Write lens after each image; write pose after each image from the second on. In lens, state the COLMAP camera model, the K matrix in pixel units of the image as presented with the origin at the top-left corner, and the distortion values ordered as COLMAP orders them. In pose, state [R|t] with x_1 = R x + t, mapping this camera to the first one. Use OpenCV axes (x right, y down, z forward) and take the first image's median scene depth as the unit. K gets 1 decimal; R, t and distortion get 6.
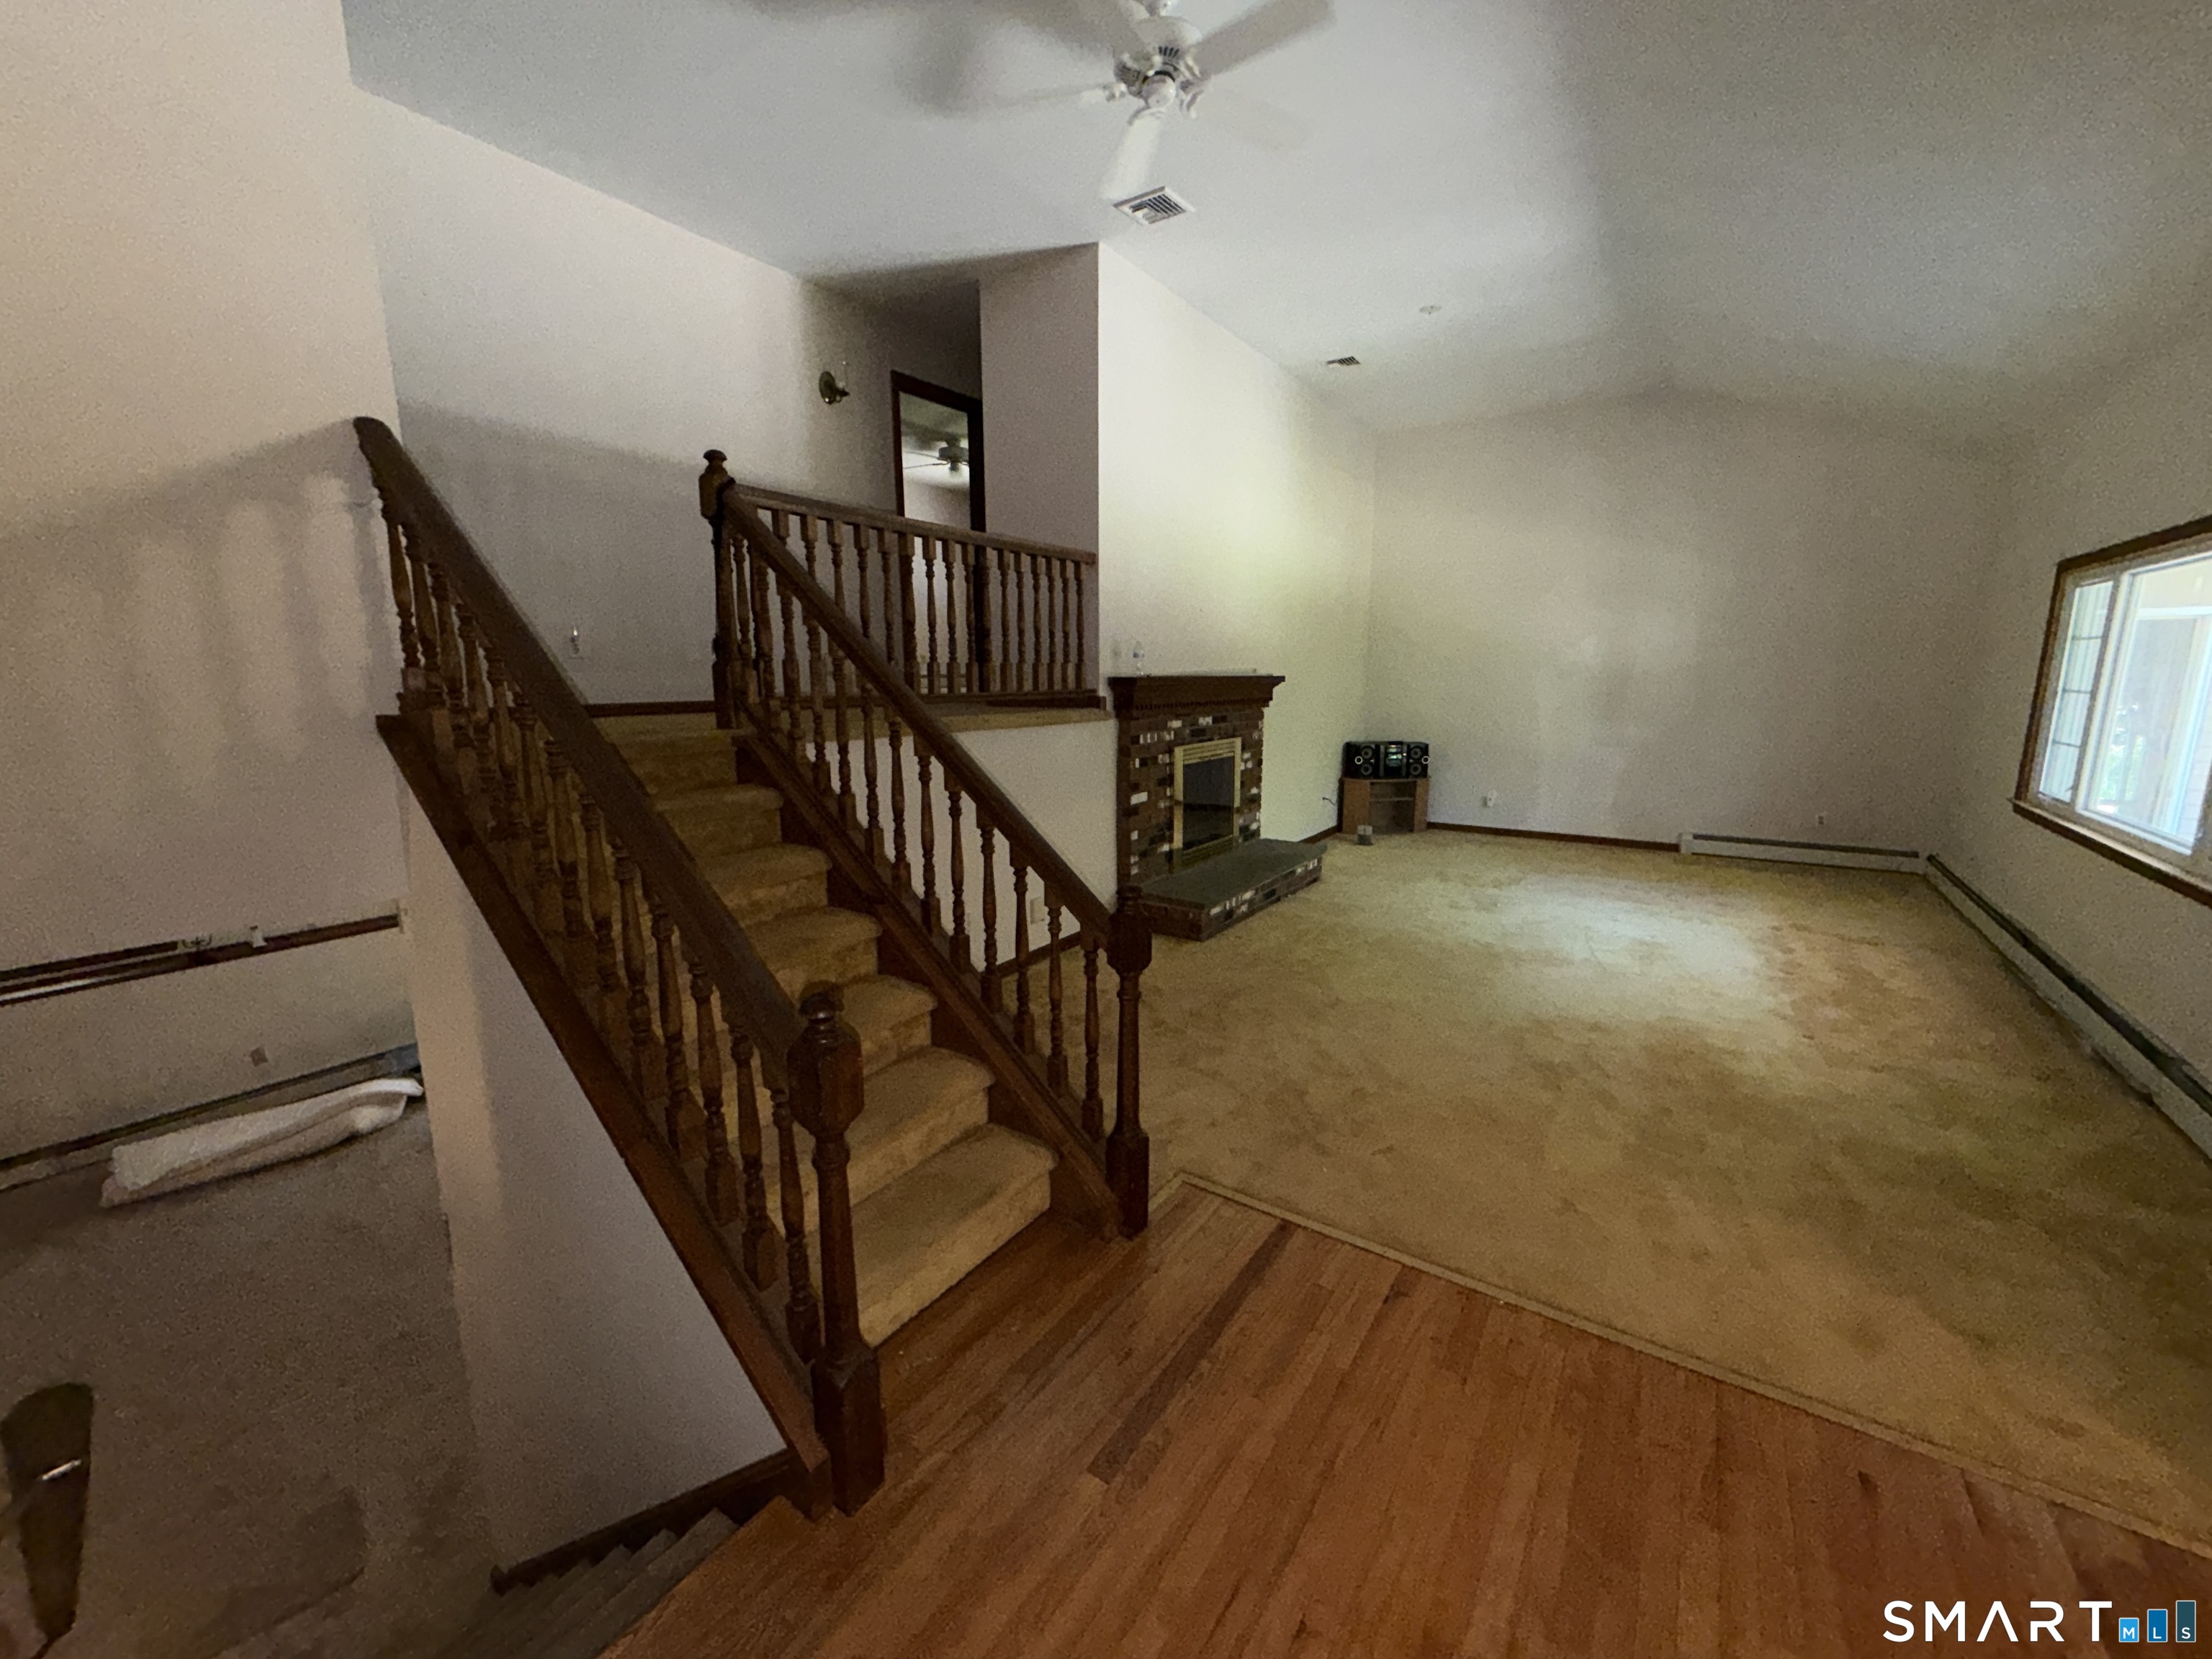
lens RADIAL K [[886.6, 0, 1101.0], [0, 886.6, 827.7], [0, 0, 1]] dist [-0.003741, -0.000020]
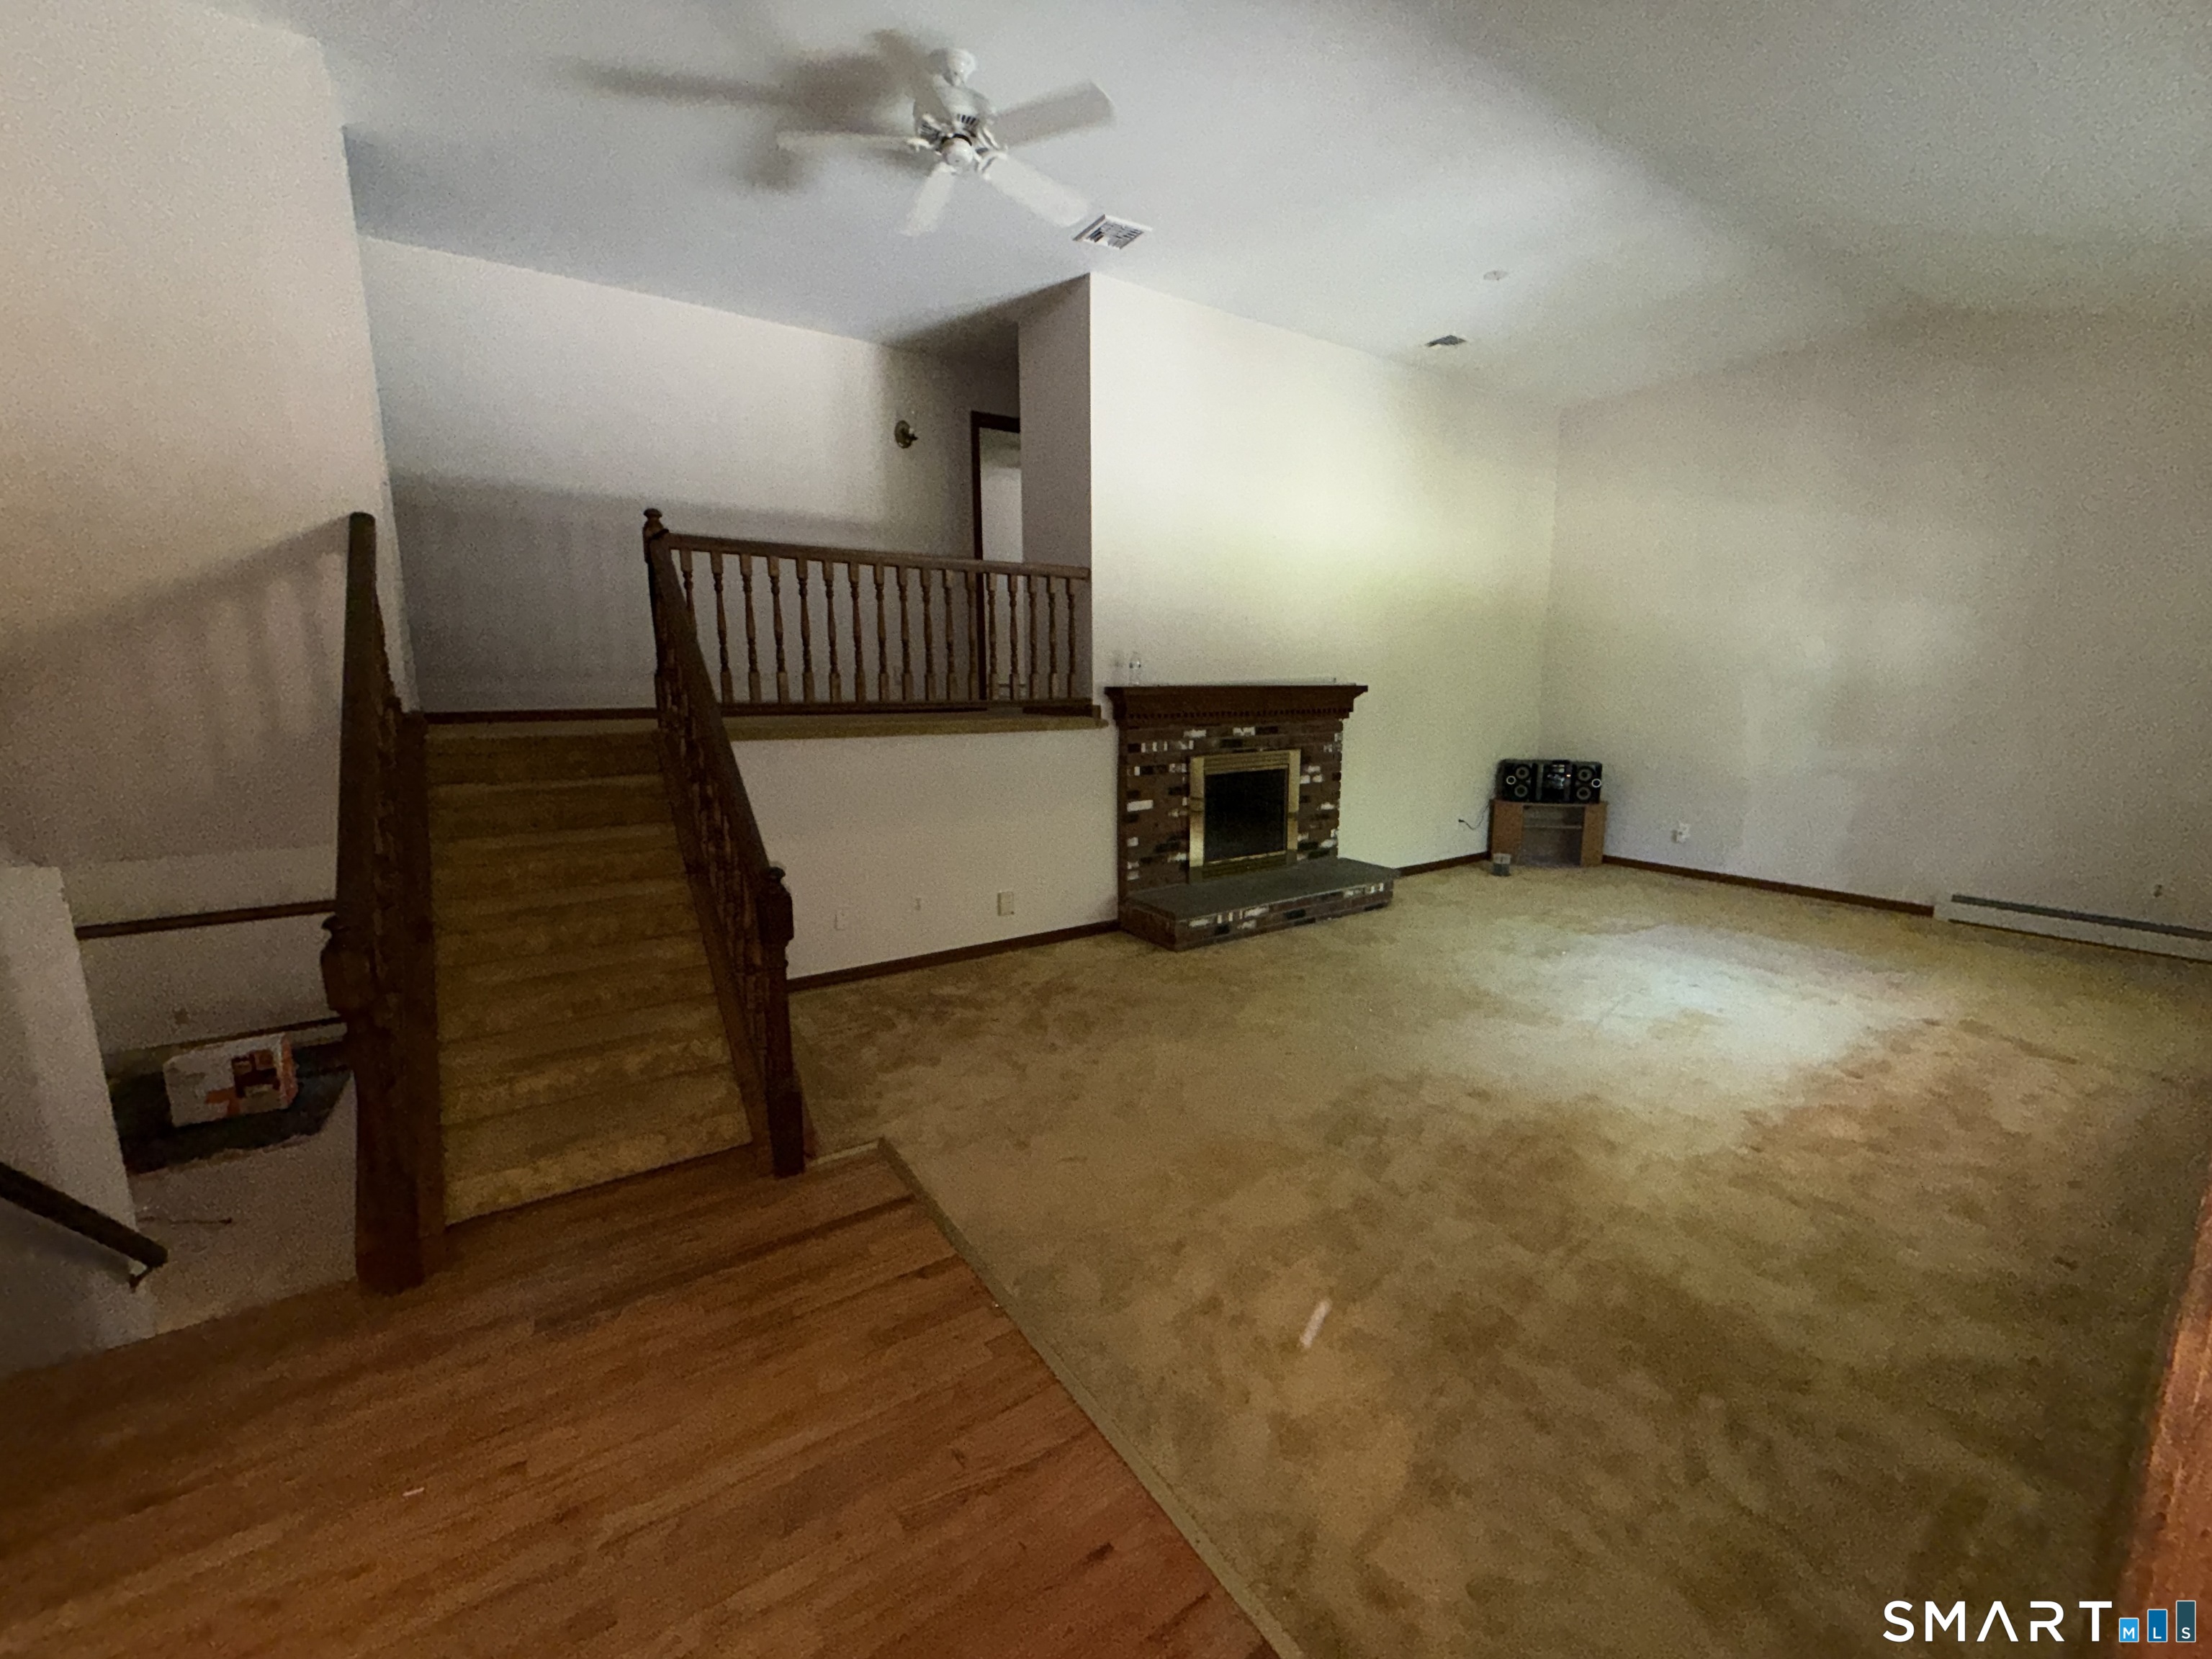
lens RADIAL K [[886.6, 0, 1104.6], [0, 886.6, 829.2], [0, 0, 1]] dist [-0.003741, -0.000020]
pose [[0.927188, 0.061675, -0.369484, 0.380597], [-0.064210, 0.997922, 0.005446, -0.009112], [0.369052, 0.018675, 0.929221, 0.039342]]
